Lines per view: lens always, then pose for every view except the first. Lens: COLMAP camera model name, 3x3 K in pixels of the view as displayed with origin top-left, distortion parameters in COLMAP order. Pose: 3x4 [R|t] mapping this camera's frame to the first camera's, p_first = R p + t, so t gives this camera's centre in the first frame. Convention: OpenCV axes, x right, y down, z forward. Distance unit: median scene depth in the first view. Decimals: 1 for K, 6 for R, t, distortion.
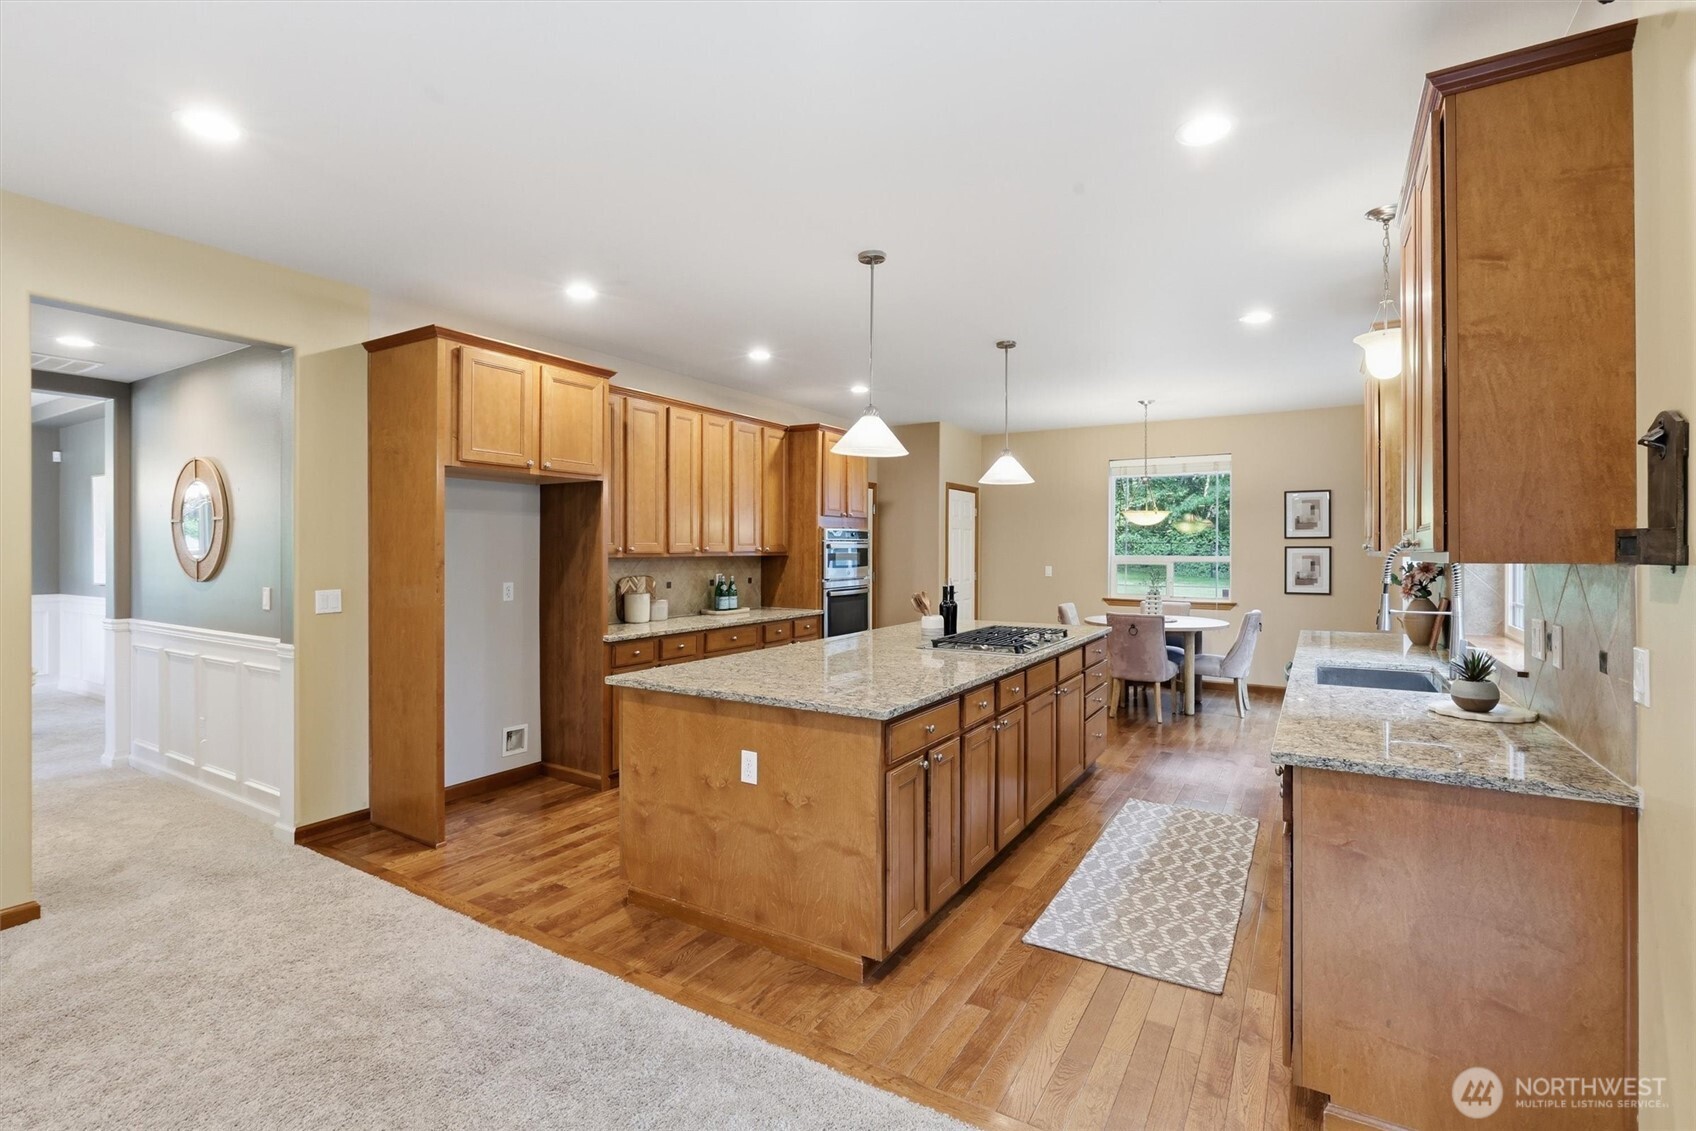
lens RADIAL K [[768.9, 0, 847.8], [0, 768.9, 550.6], [0, 0, 1]] dist [-0.000723, -0.000308]
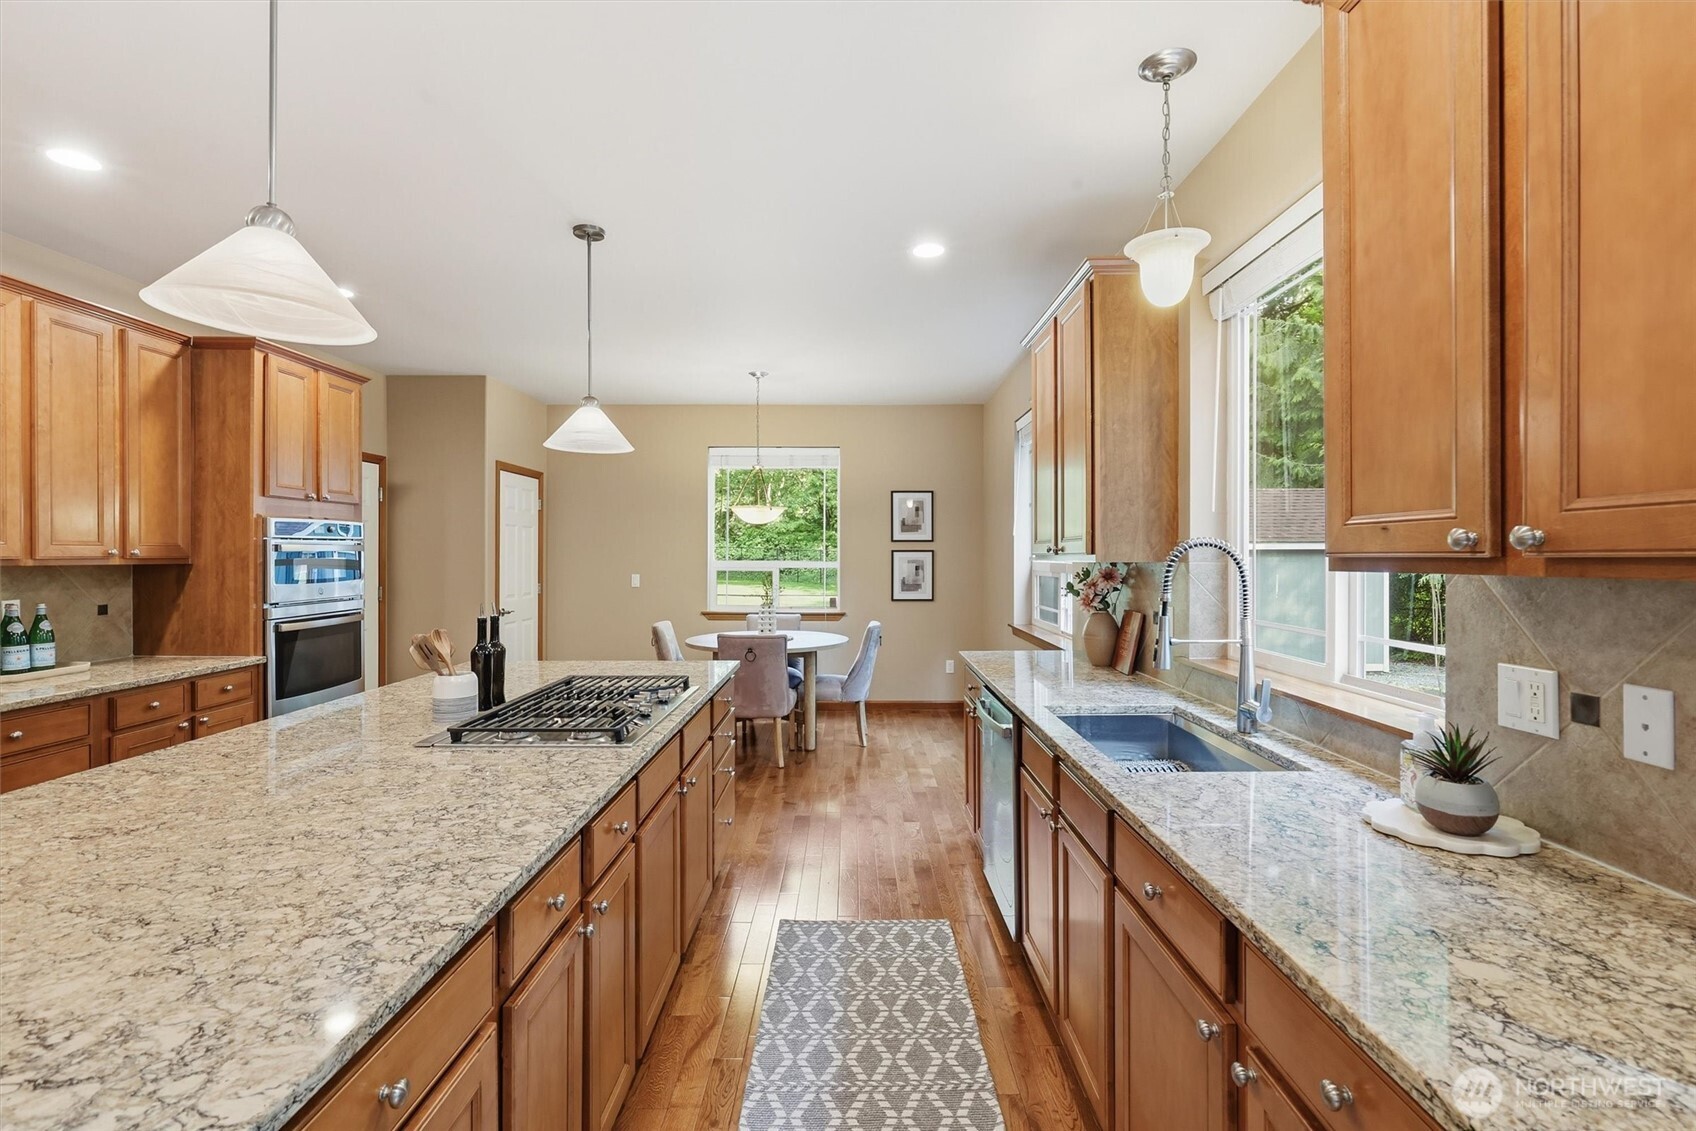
lens RADIAL K [[768.9, 0, 844.9], [0, 768.9, 556.7], [0, 0, 1]] dist [-0.000723, -0.000308]
pose [[0.856157, -0.002214, 0.516711, 0.045945], [0.000877, 0.999996, 0.002831, -0.000138], [-0.516715, -0.001970, 0.856155, 0.274403]]
